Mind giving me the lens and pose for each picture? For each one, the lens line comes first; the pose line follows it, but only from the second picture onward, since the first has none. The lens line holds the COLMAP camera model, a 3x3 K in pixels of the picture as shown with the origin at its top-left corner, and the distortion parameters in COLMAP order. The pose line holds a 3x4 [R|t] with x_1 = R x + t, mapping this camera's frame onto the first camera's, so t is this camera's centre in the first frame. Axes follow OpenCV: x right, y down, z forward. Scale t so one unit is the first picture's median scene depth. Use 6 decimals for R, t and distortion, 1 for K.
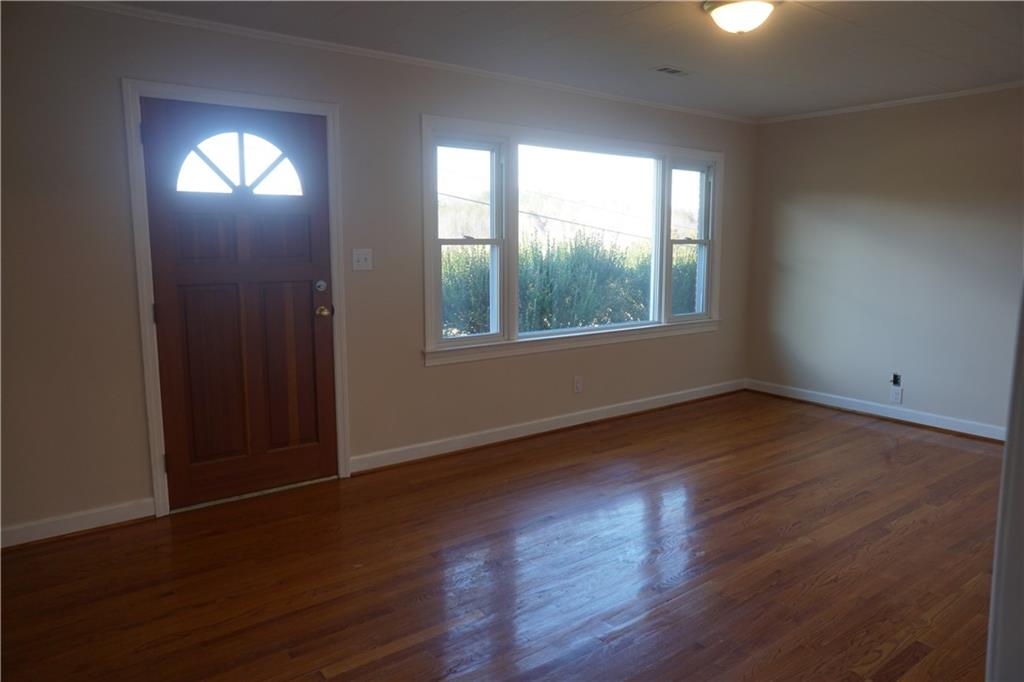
lens RADIAL K [[694.0, 0, 510.1], [0, 694.0, 334.8], [0, 0, 1]] dist [-0.068702, 0.088479]
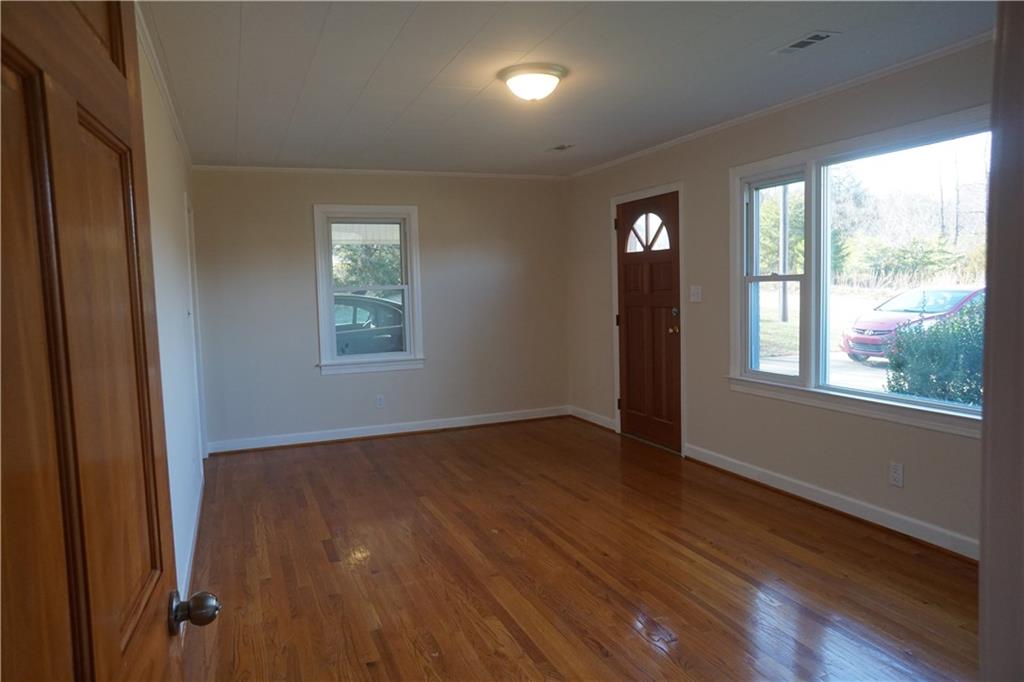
lens RADIAL K [[694.0, 0, 510.1], [0, 694.0, 343.9], [0, 0, 1]] dist [-0.068702, 0.088479]
pose [[-0.272552, 0.086862, -0.958212, 1.038991], [-0.108042, 0.986854, 0.120189, -0.123599], [0.956056, 0.136285, -0.259585, 0.937552]]
